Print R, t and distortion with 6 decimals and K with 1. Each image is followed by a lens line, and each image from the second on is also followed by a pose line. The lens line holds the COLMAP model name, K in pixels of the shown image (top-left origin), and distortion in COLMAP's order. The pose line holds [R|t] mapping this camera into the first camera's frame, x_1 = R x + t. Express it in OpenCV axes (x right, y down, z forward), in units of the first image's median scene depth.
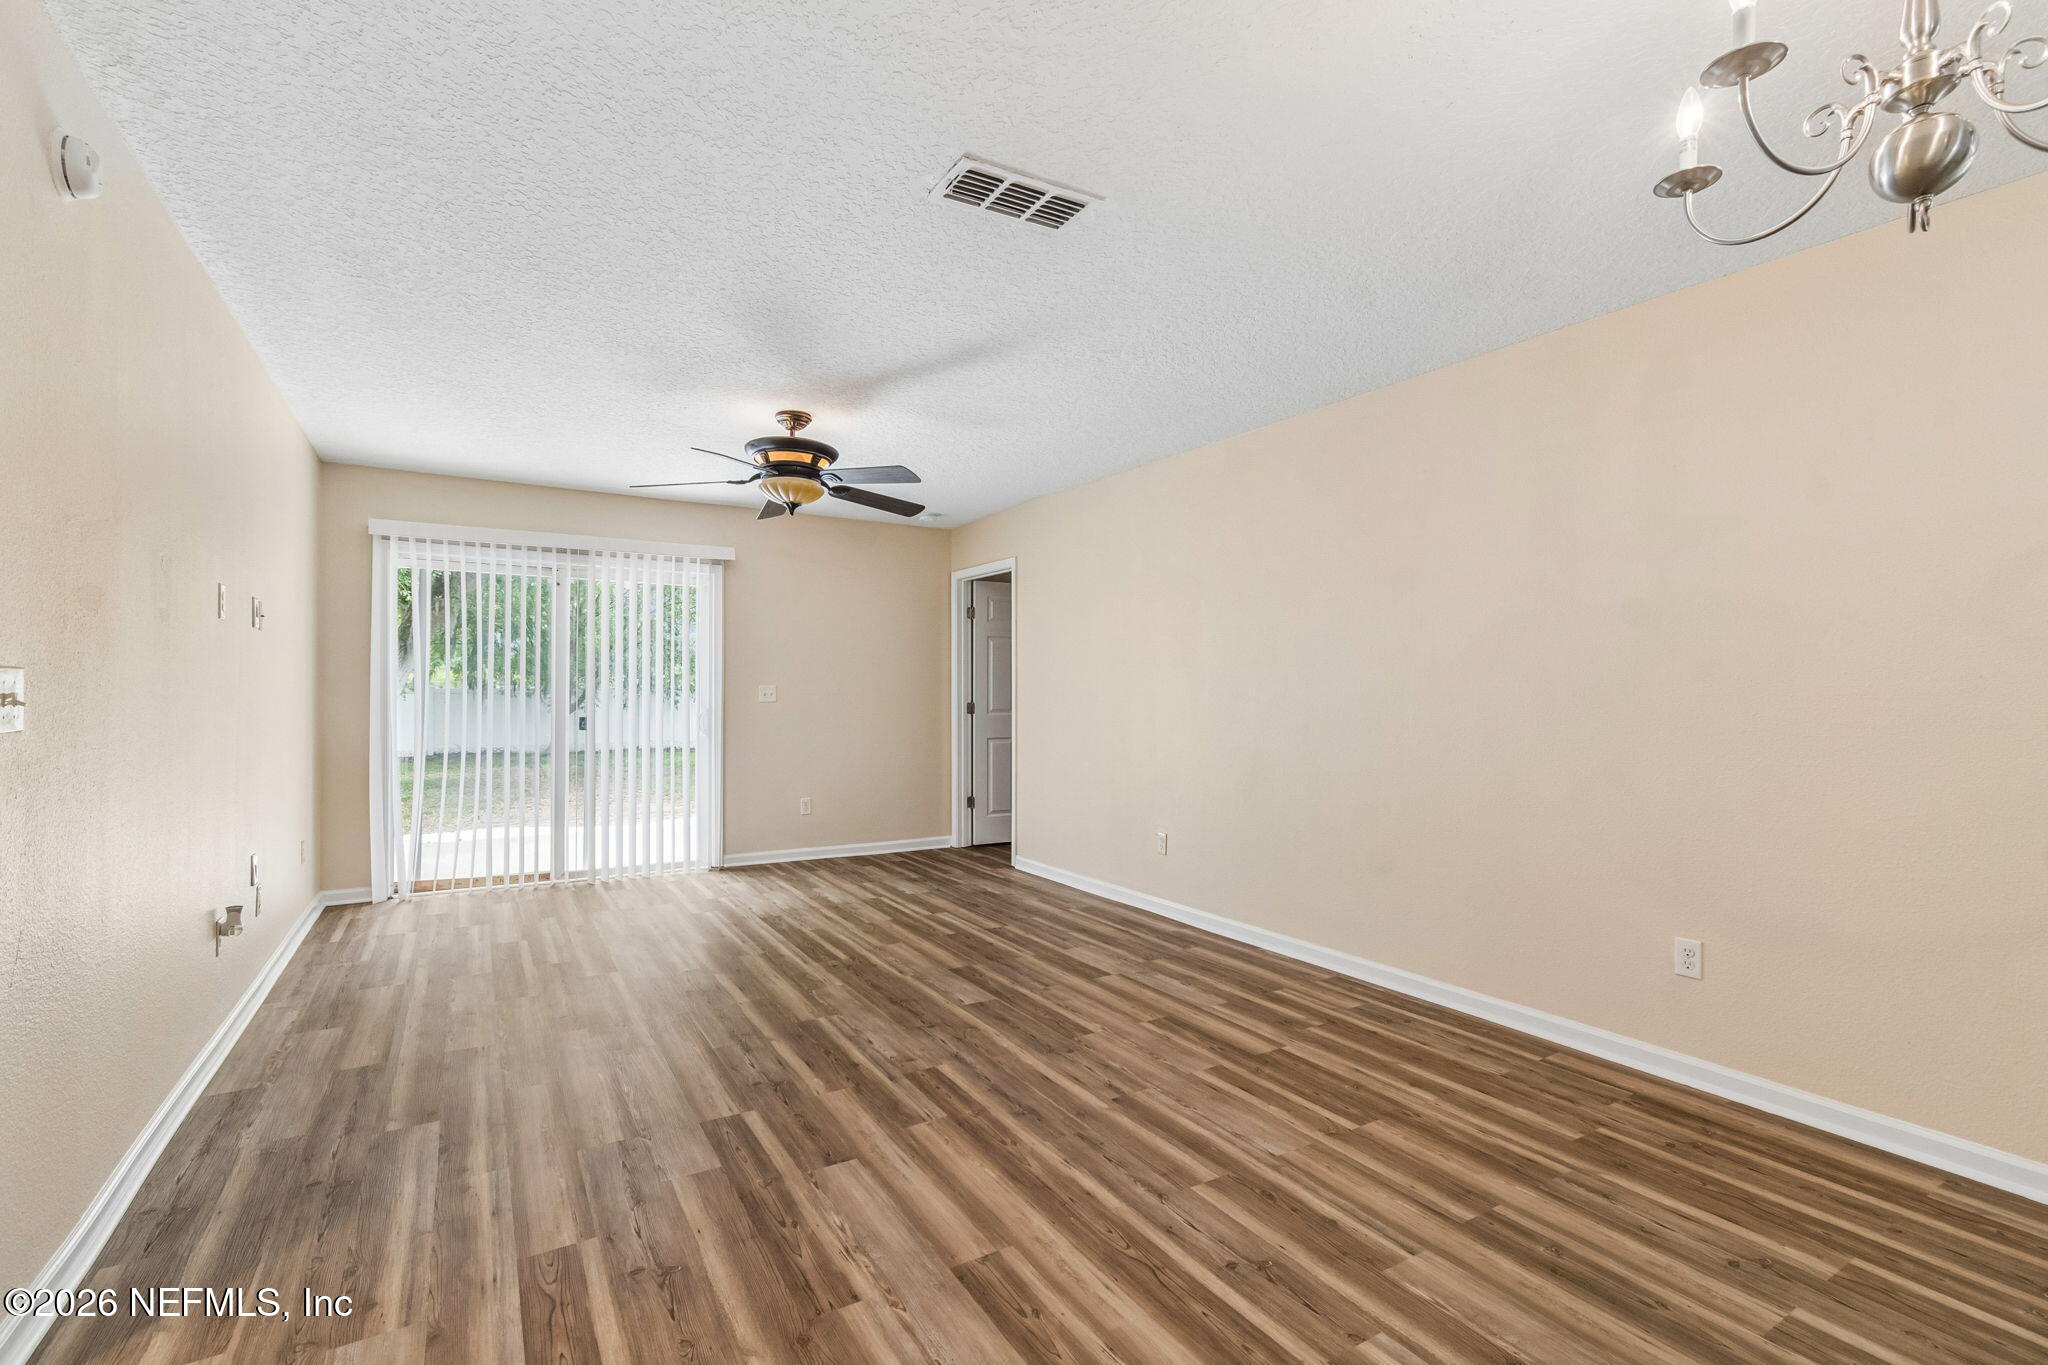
lens RADIAL K [[913.8, 0, 1022.7], [0, 913.8, 691.2], [0, 0, 1]] dist [0.006219, -0.002188]
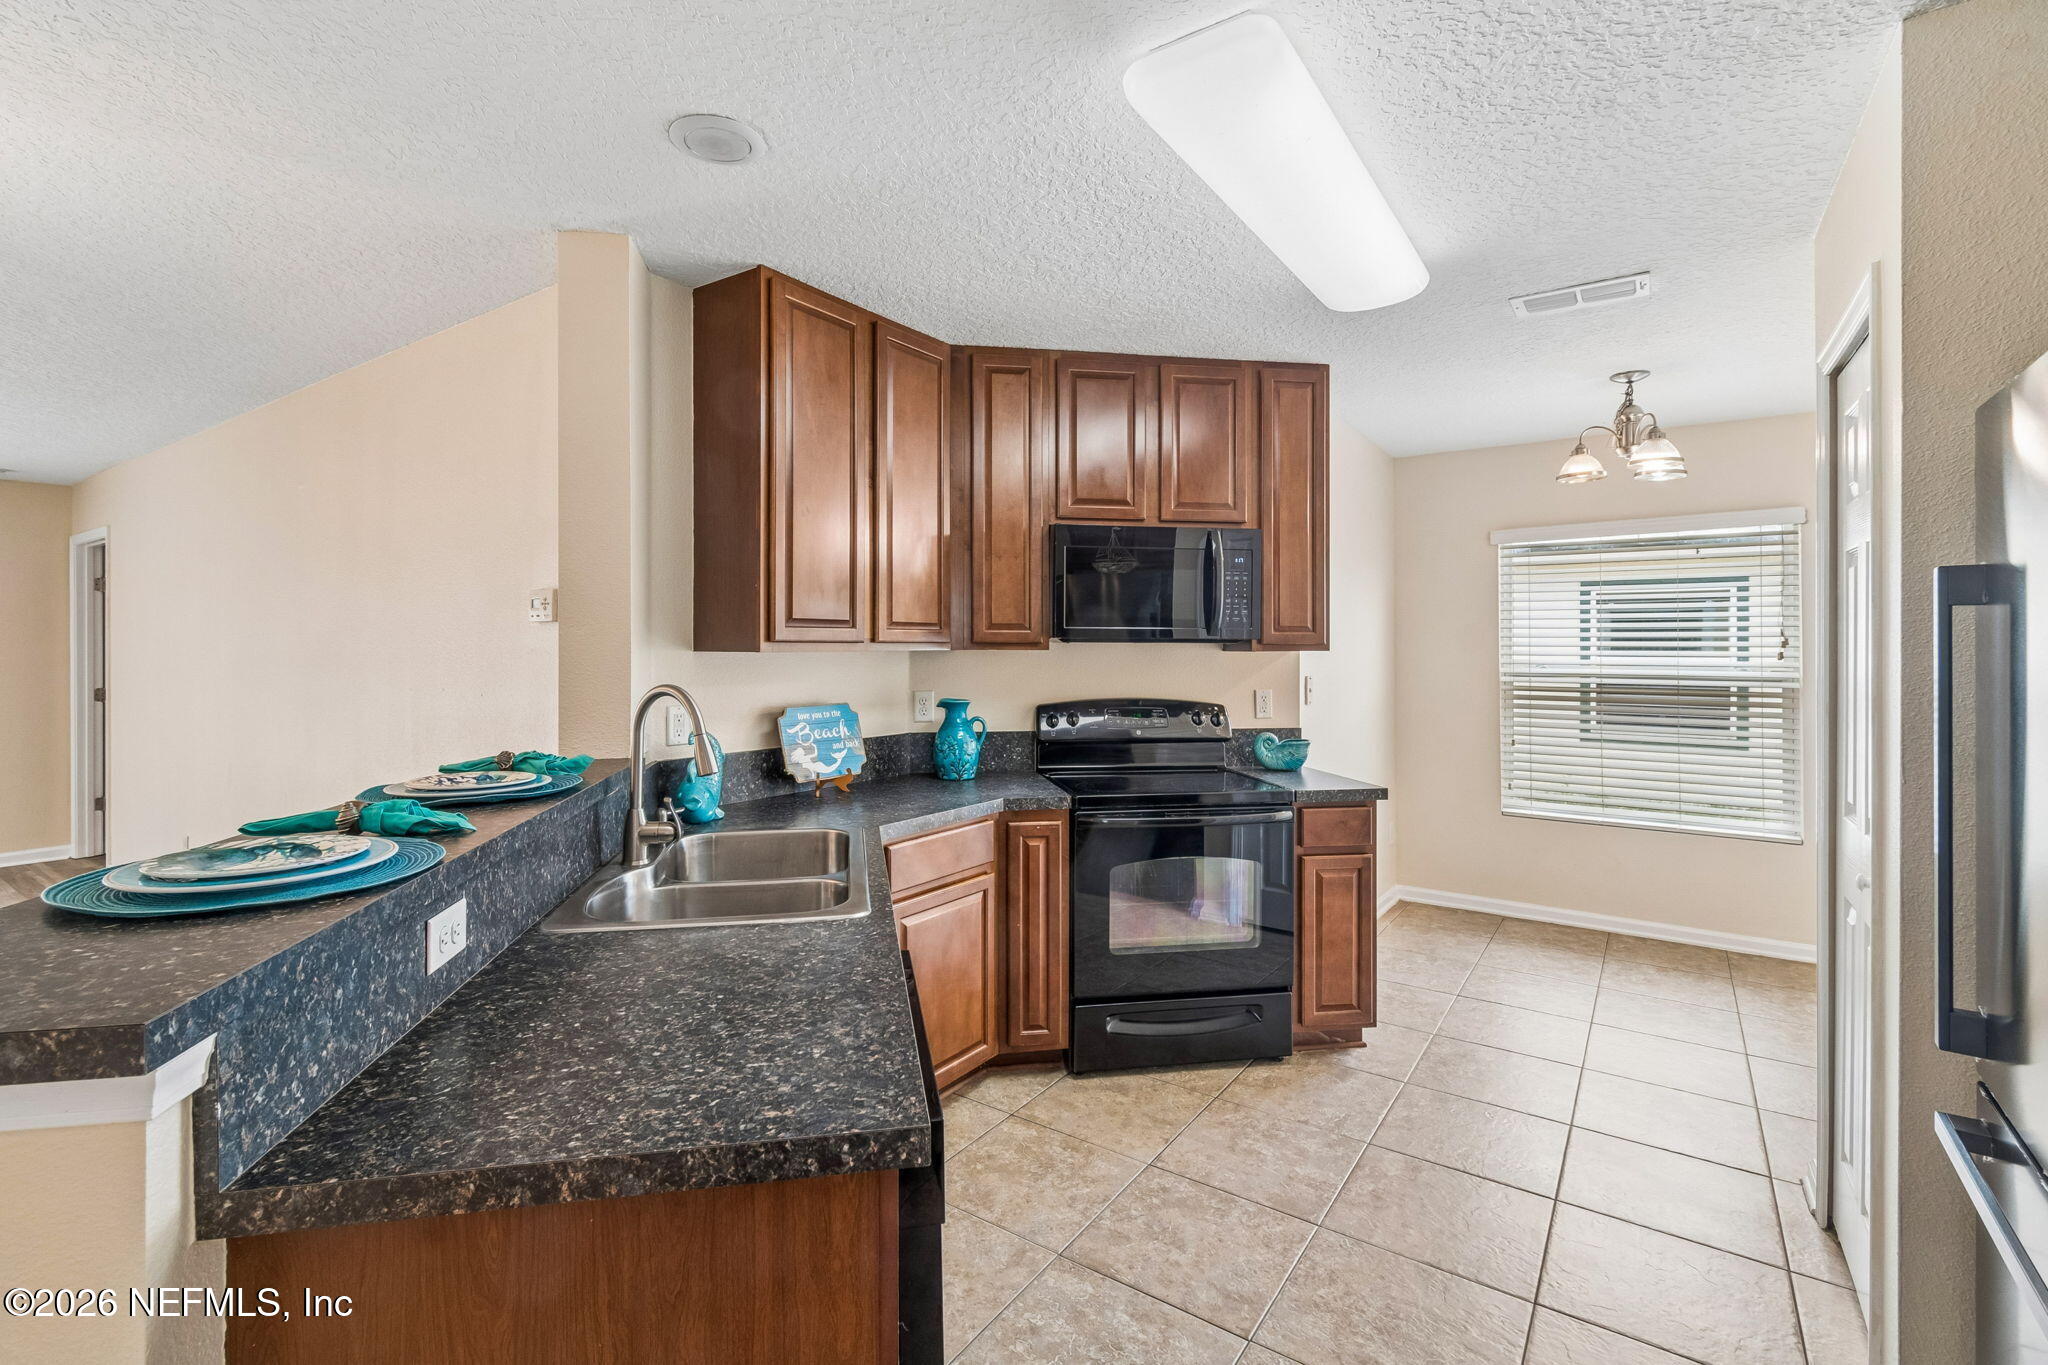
lens RADIAL K [[913.8, 0, 1019.9], [0, 913.8, 653.2], [0, 0, 1]] dist [0.006219, -0.002188]
pose [[0.916985, -0.004380, 0.398897, 0.688803], [-0.000227, 0.999934, 0.011501, -0.053009], [-0.398921, -0.010637, 0.916923, -0.256453]]
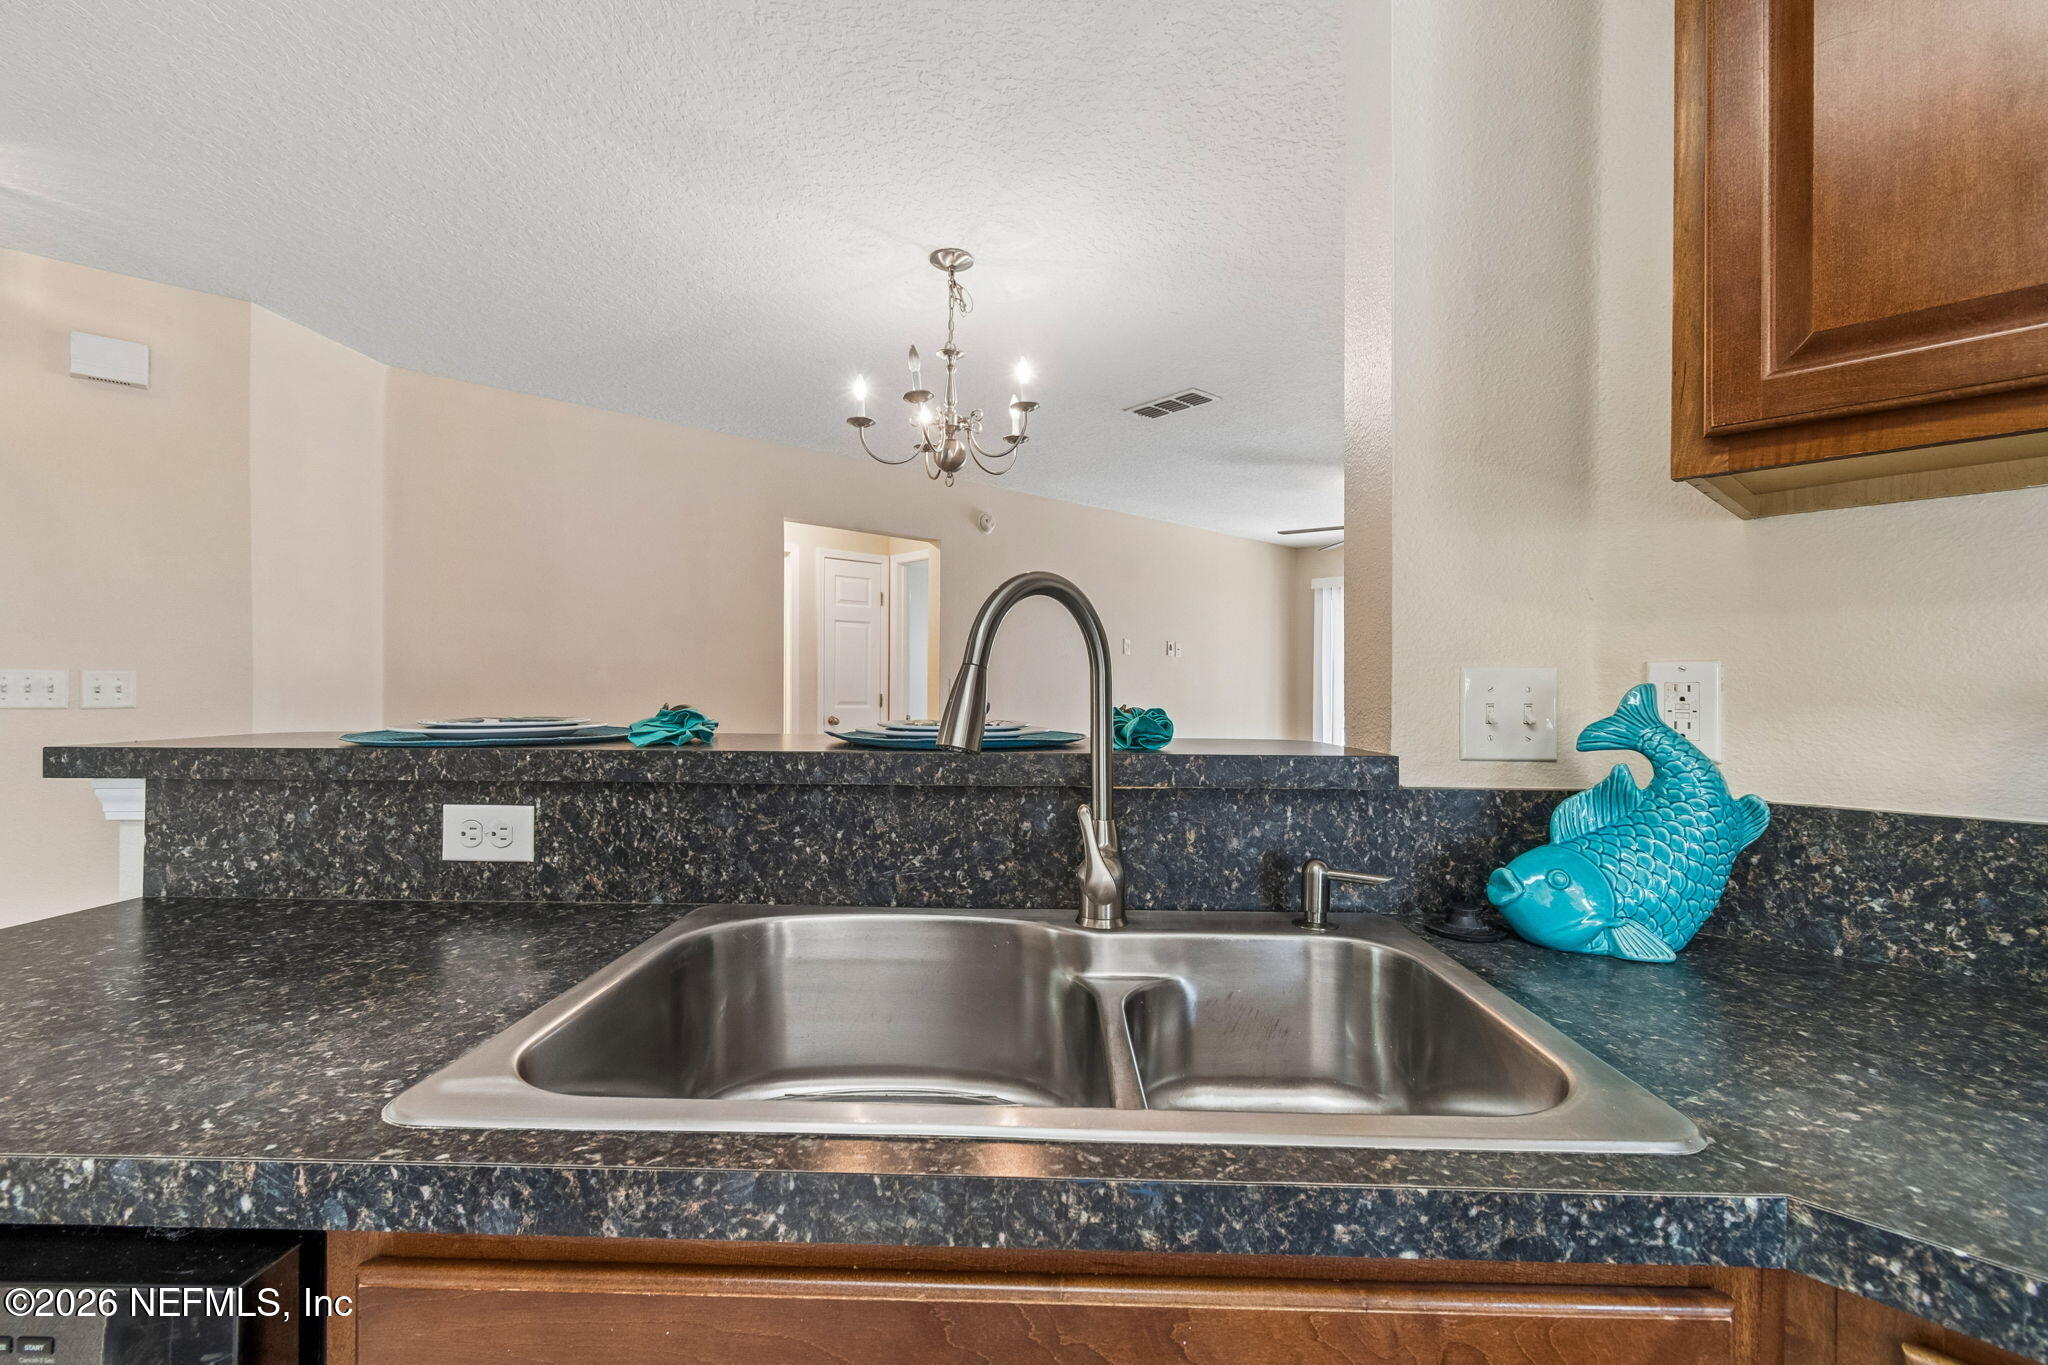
lens RADIAL K [[913.8, 0, 1013.7], [0, 913.8, 685.3], [0, 0, 1]] dist [0.006219, -0.002188]
pose [[0.194403, -0.000488, -0.980922, 0.950633], [-0.000639, 1.000000, -0.000624, -0.000419], [0.980922, 0.000749, 0.194403, 0.212253]]
